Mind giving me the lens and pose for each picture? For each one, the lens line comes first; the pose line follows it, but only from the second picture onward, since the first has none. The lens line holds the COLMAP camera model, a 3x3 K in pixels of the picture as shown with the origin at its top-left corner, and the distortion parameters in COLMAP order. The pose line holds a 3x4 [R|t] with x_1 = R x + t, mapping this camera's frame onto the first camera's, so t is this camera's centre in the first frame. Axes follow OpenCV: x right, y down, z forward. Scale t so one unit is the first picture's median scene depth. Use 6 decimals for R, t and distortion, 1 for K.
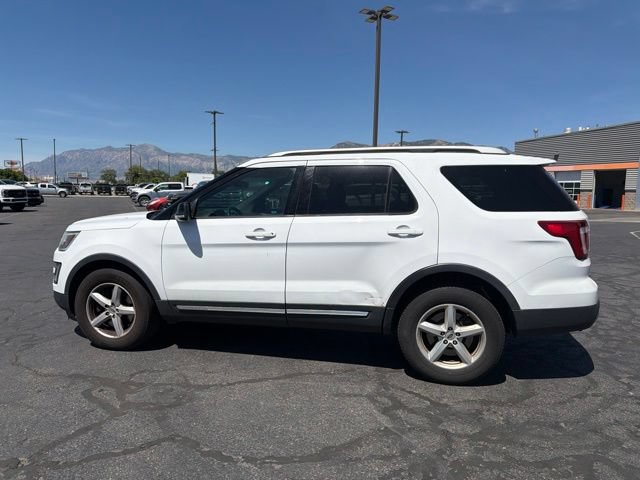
lens RADIAL K [[450.1, 0, 321.1], [0, 450.1, 240.3], [0, 0, 1]] dist [0.048573, -0.061644]
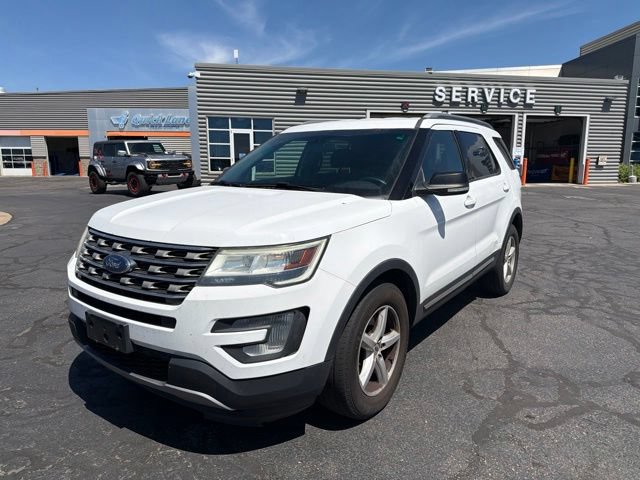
lens RADIAL K [[450.1, 0, 325.3], [0, 450.1, 245.7], [0, 0, 1]] dist [0.048573, -0.061644]
pose [[0.379562, -0.179771, 0.907532, -1.174109], [0.104508, 0.982992, 0.151010, -0.102341], [-0.919245, 0.037526, 0.391894, 0.931081]]
